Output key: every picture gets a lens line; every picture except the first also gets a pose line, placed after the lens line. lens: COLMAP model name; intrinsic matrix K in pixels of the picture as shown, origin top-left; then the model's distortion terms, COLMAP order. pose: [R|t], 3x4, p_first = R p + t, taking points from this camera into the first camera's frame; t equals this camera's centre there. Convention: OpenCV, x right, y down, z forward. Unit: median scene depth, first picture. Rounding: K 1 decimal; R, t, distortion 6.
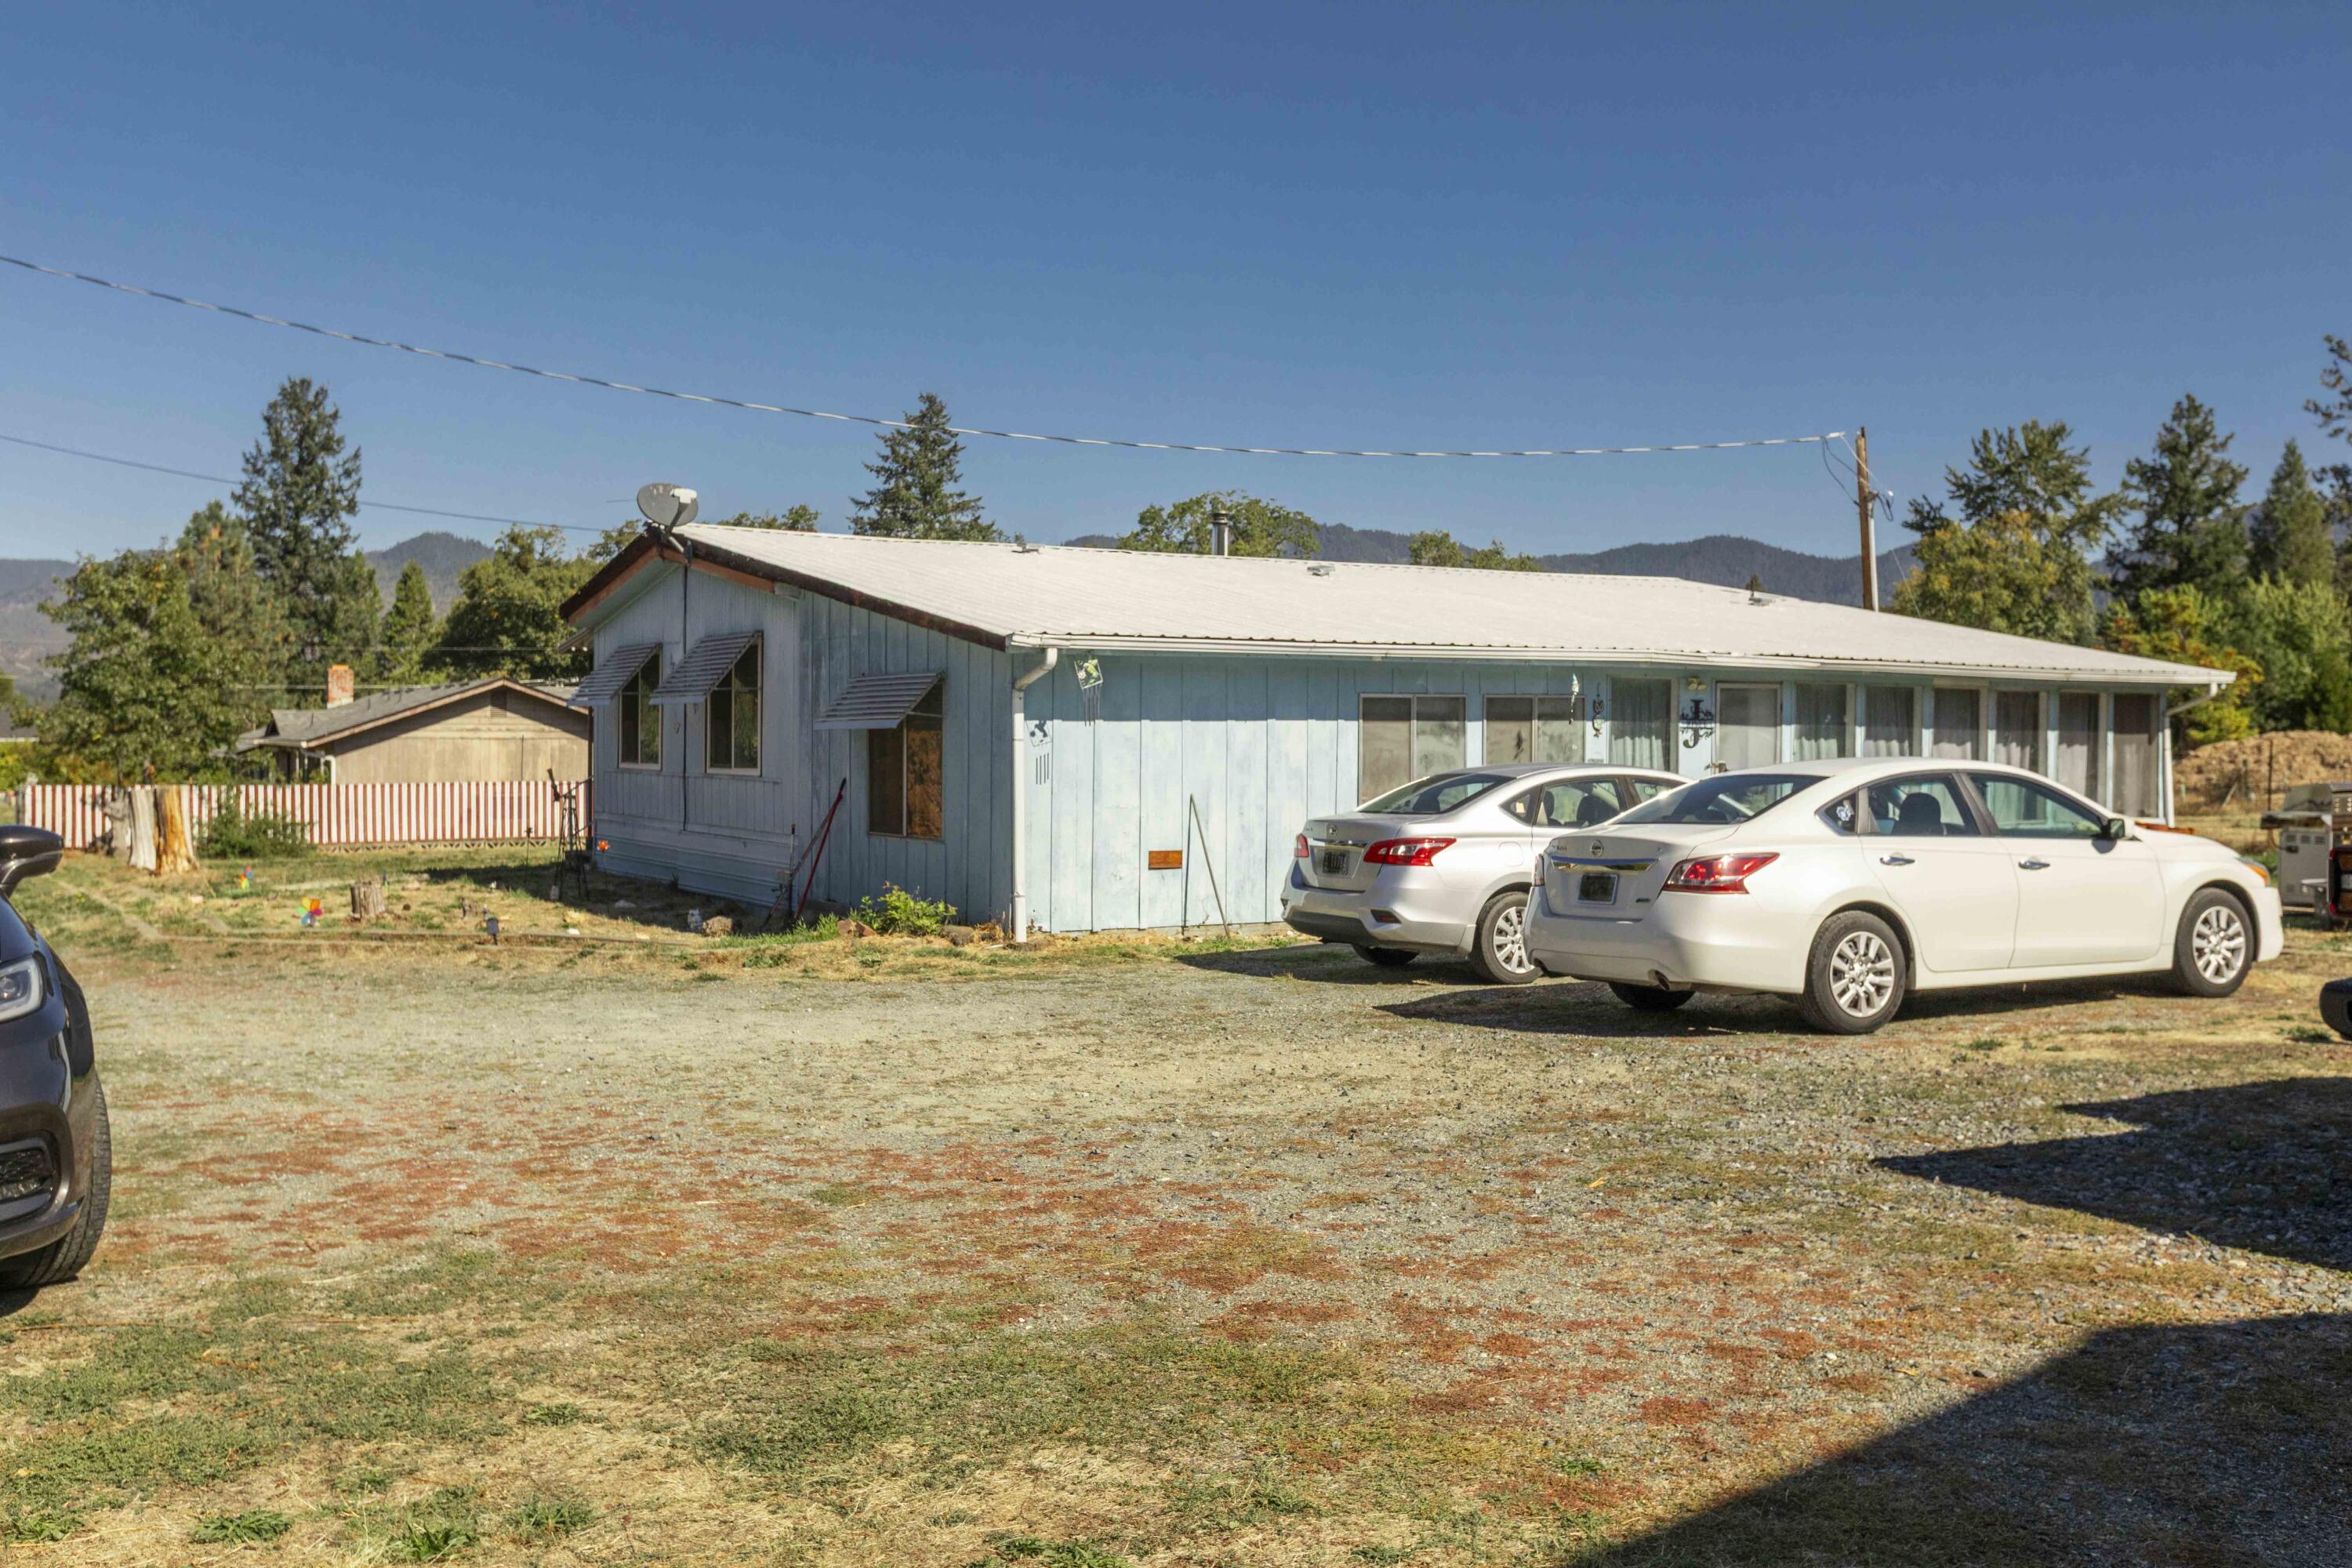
lens RADIAL K [[2101.0, 0, 1187.5], [0, 2101.0, 786.5], [0, 0, 1]] dist [-0.001566, 0.015391]
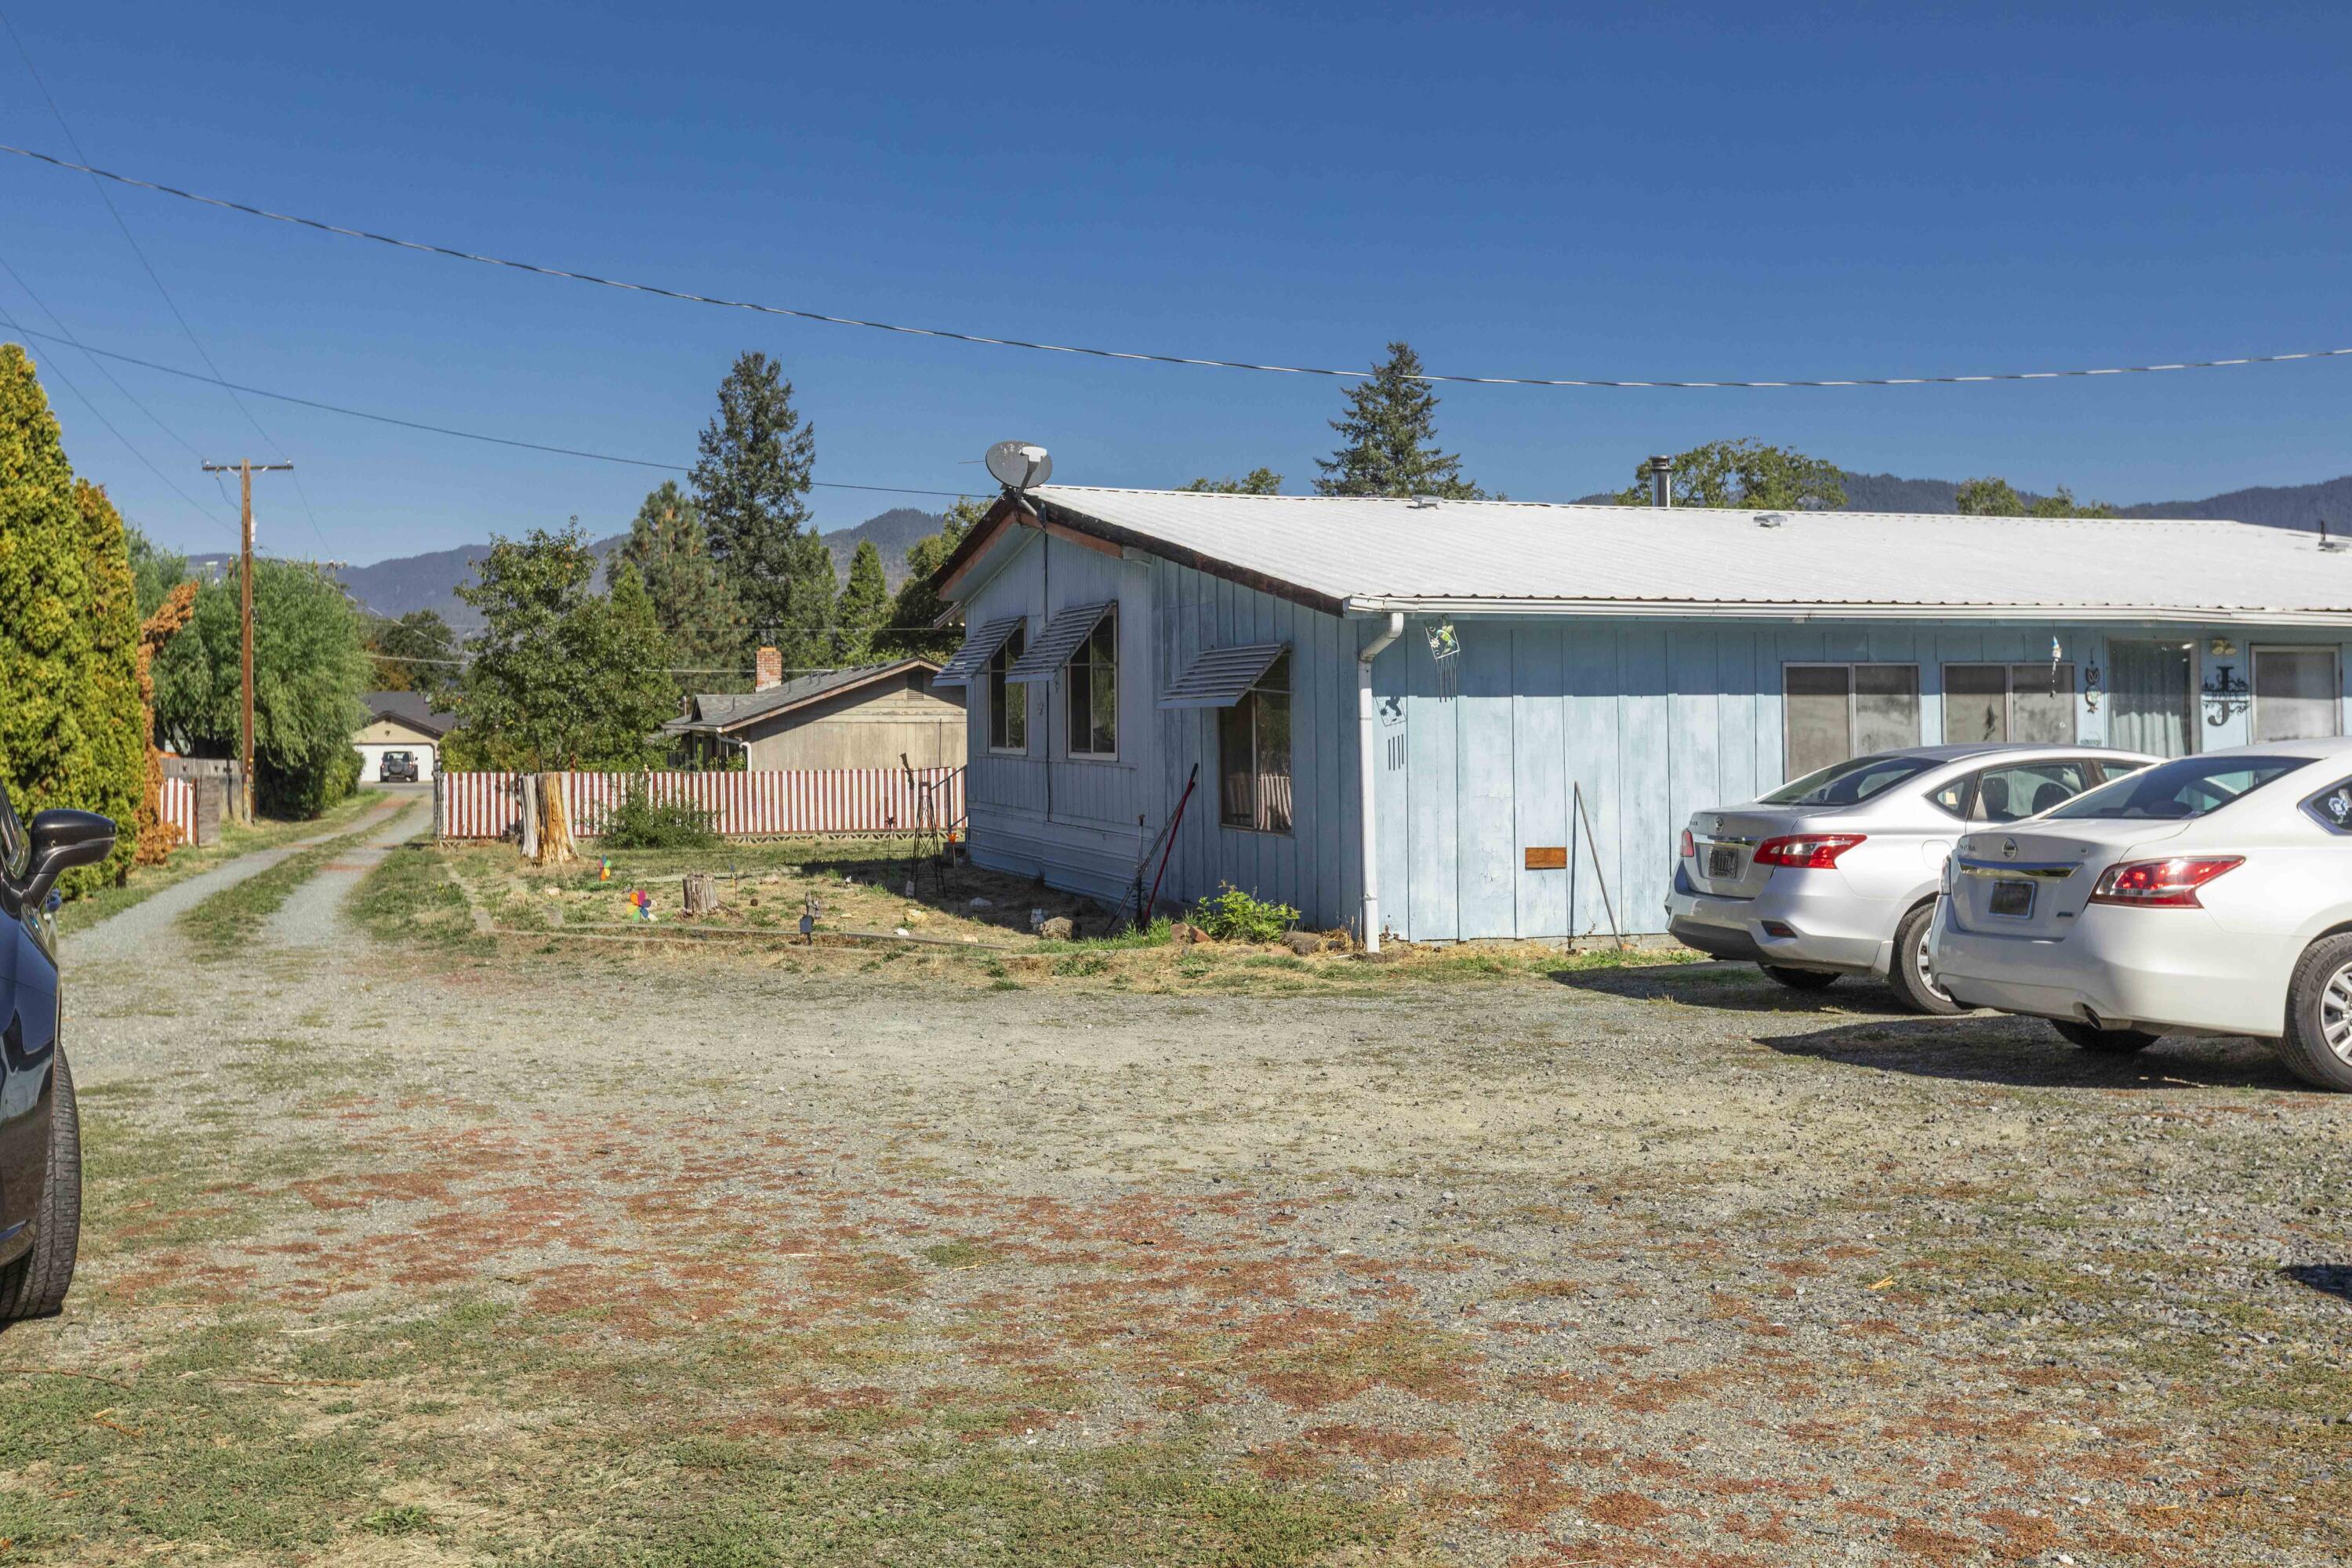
lens RADIAL K [[2325.7, 0, 1172.7], [0, 2325.7, 671.6], [0, 0, 1]] dist [-0.004094, 0.000000]
pose [[0.975010, -0.009056, -0.221978, 0.044740], [-0.000796, 0.999020, -0.044252, 0.000802], [0.222161, 0.043323, 0.974047, 0.034518]]
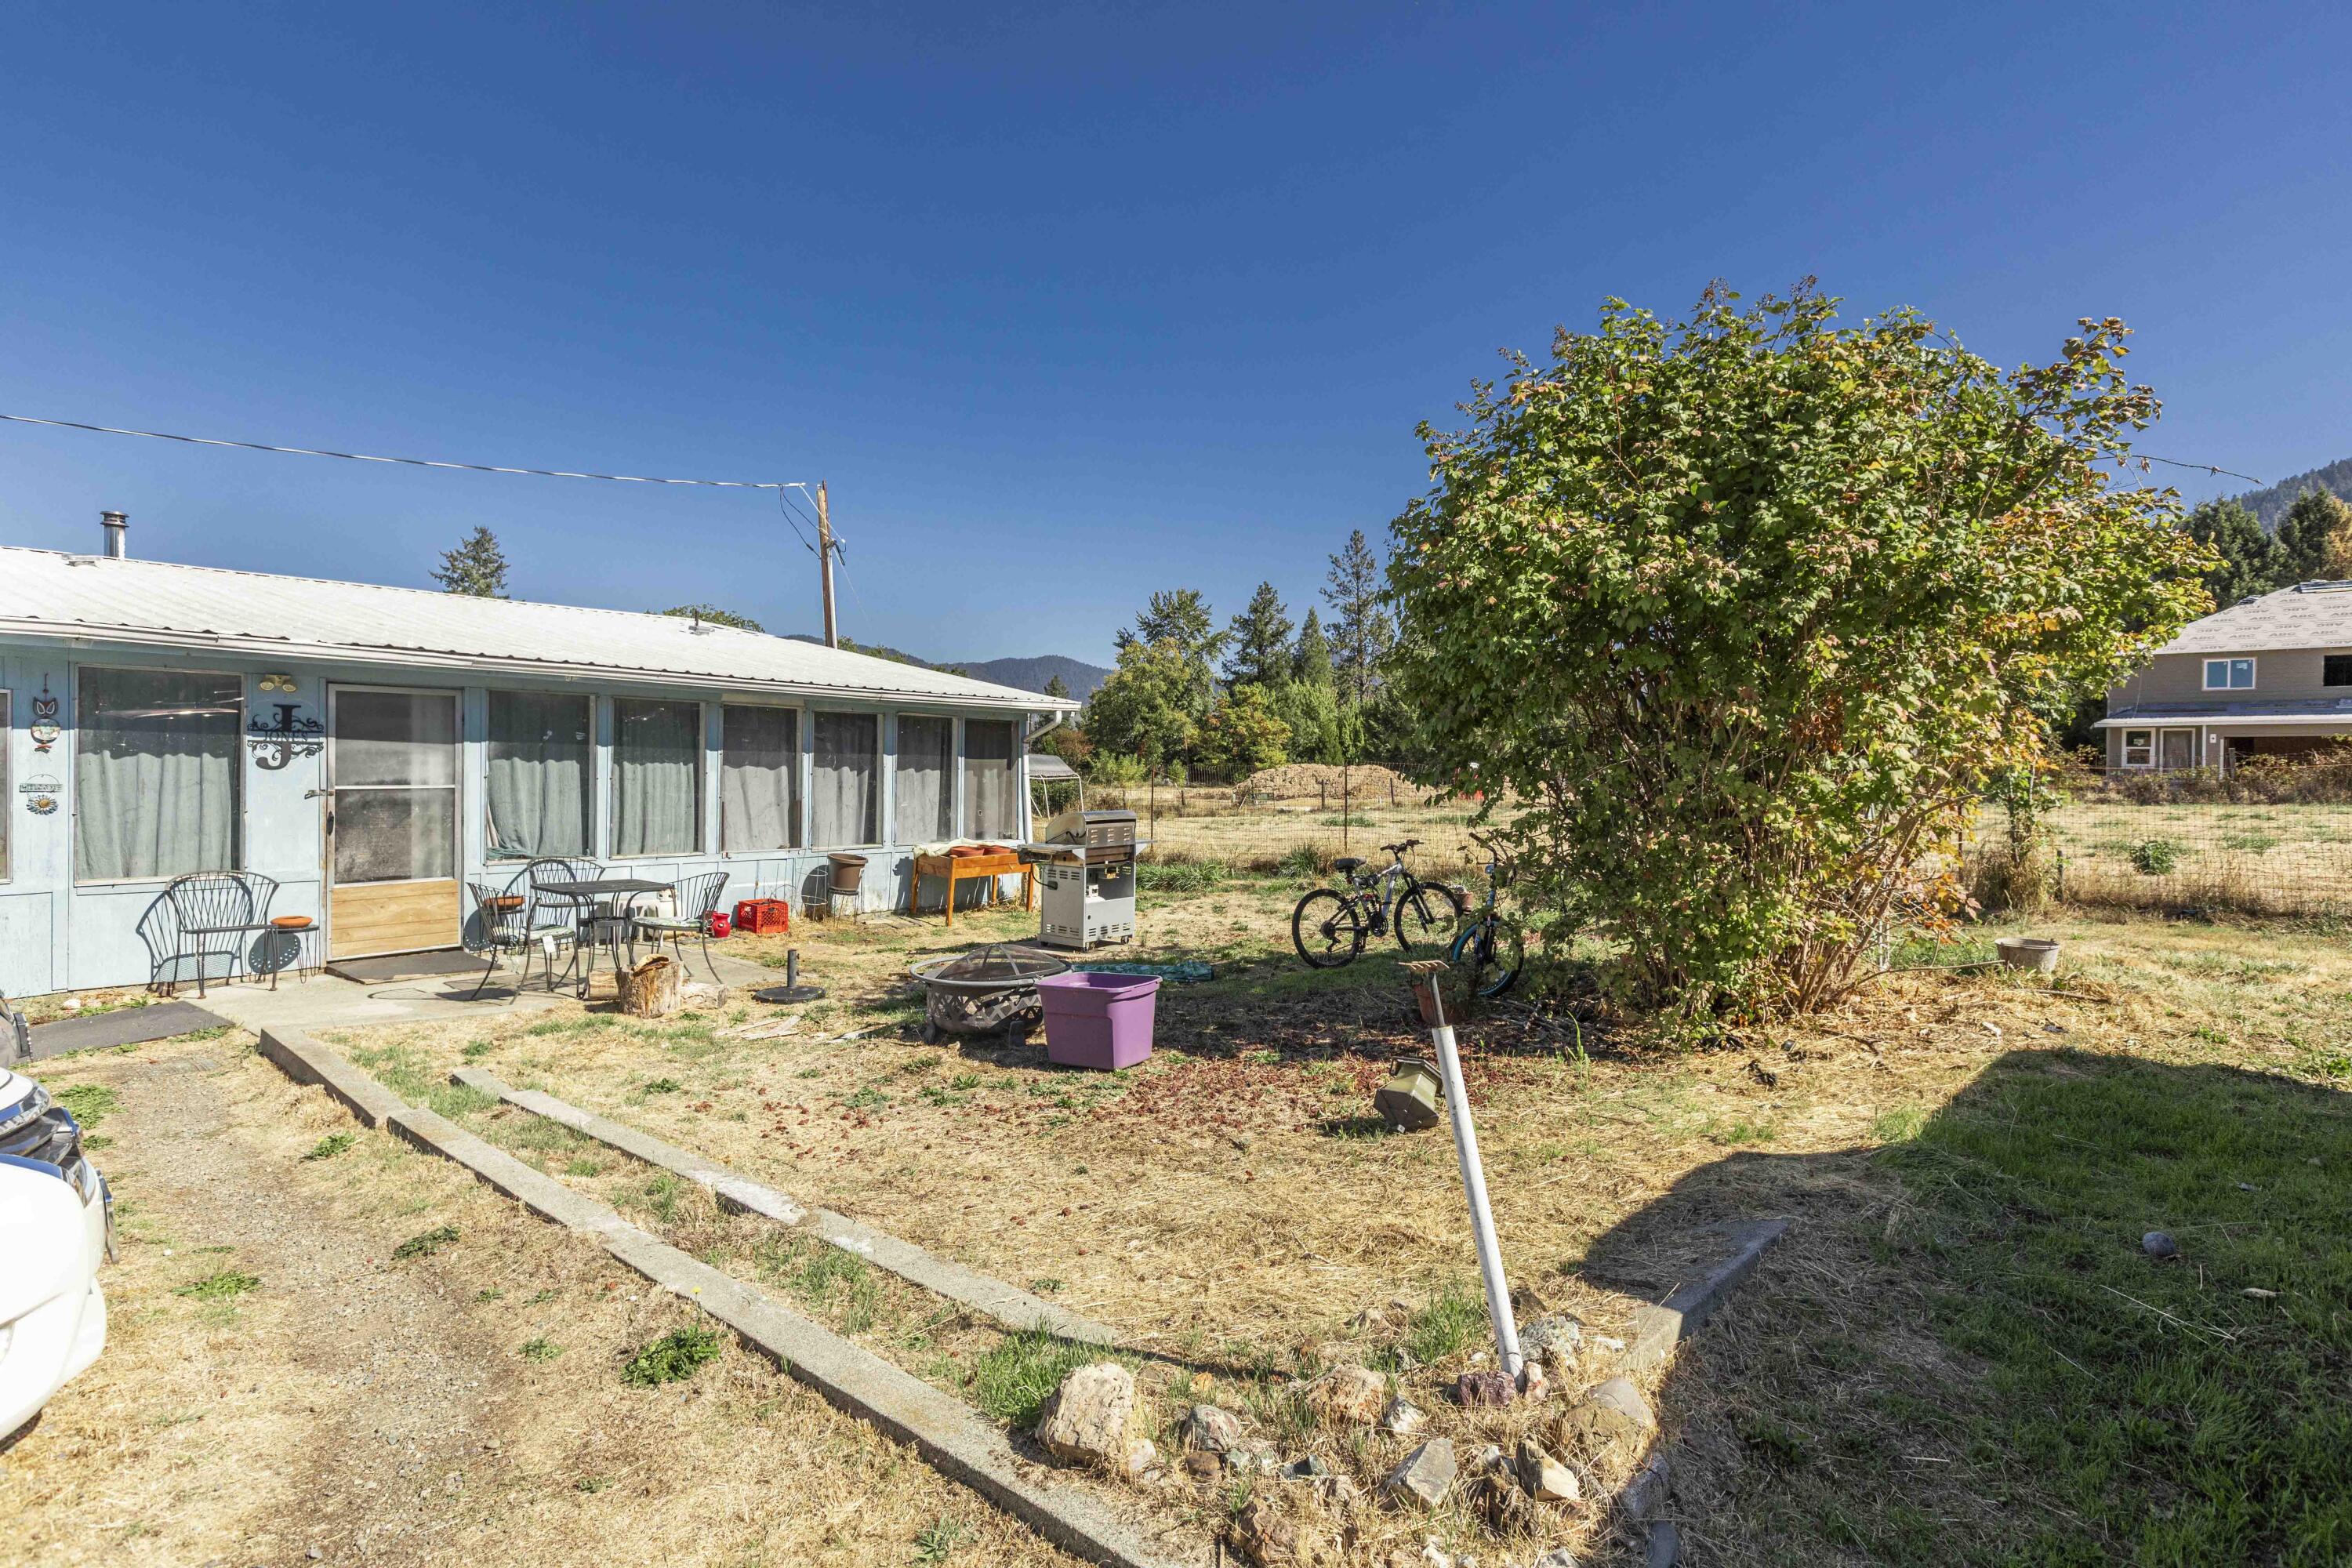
lens RADIAL K [[1208.9, 0, 1177.0], [0, 1208.9, 780.2], [0, 0, 1]] dist [-0.000154, 0.000328]
pose [[0.934941, 0.002645, 0.354792, 0.381495], [0.001113, 0.999945, -0.010389, -0.009666], [-0.354800, 0.010108, 0.934887, 0.483851]]
